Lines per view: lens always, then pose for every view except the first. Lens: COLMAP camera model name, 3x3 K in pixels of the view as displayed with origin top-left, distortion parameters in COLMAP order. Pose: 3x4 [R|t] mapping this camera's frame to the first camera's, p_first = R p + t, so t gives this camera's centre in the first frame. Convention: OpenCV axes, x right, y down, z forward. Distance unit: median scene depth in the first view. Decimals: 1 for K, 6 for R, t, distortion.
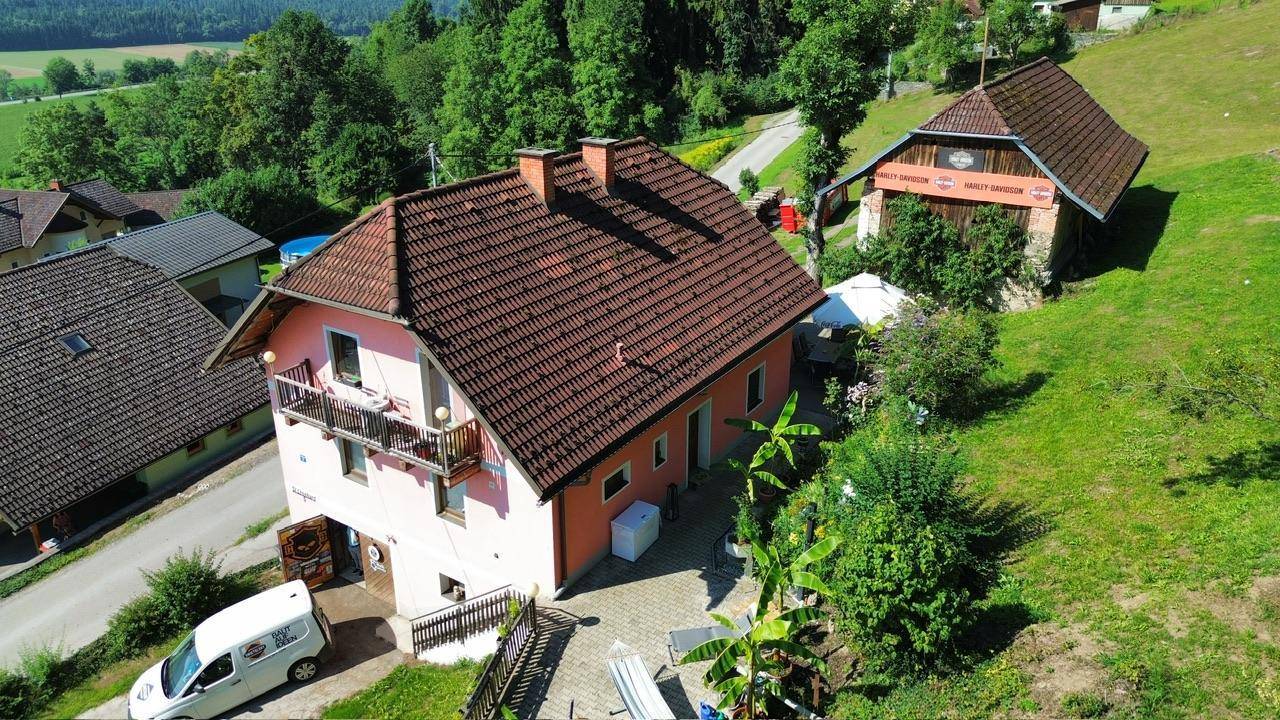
lens RADIAL K [[915.3, 0, 645.5], [0, 915.3, 361.9], [0, 0, 1]] dist [0.044265, -0.018476]
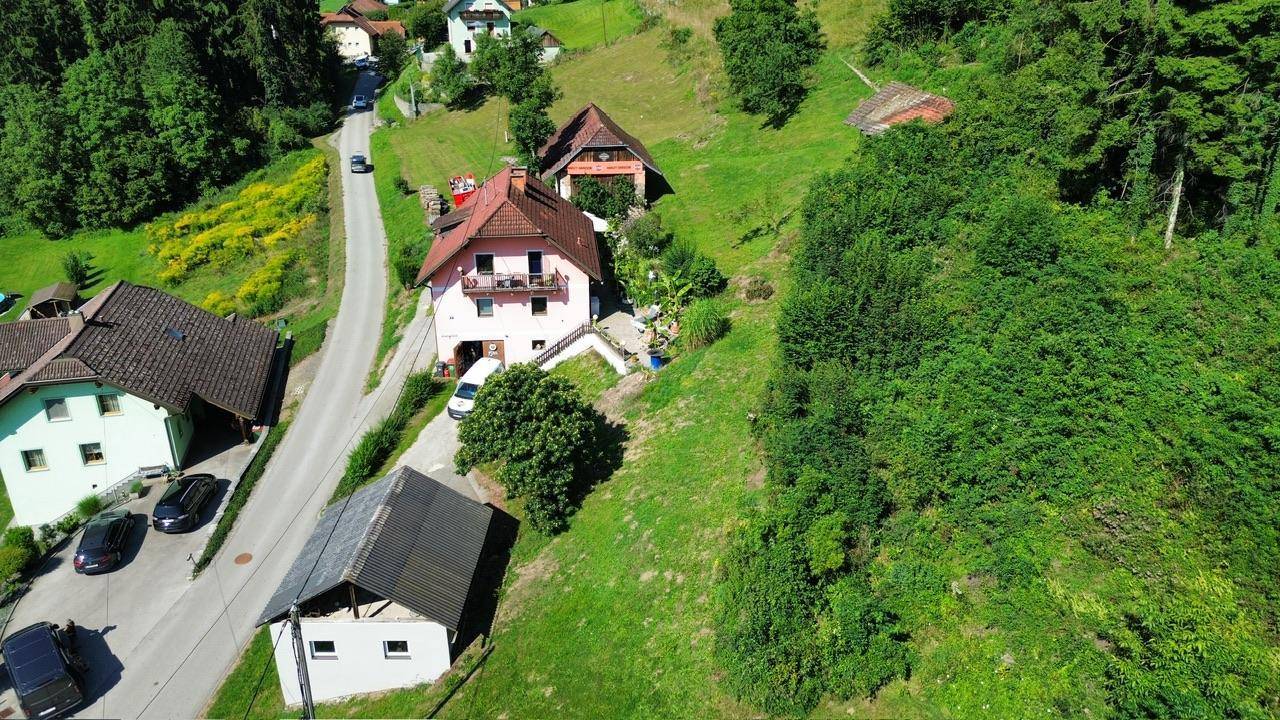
lens RADIAL K [[915.3, 0, 638.0], [0, 915.3, 357.8], [0, 0, 1]] dist [0.044265, -0.018476]
pose [[0.782257, -0.248309, 0.571328, -0.393362], [0.243501, 0.966039, 0.086458, 0.033847], [-0.573394, 0.071487, 0.816155, -0.339668]]
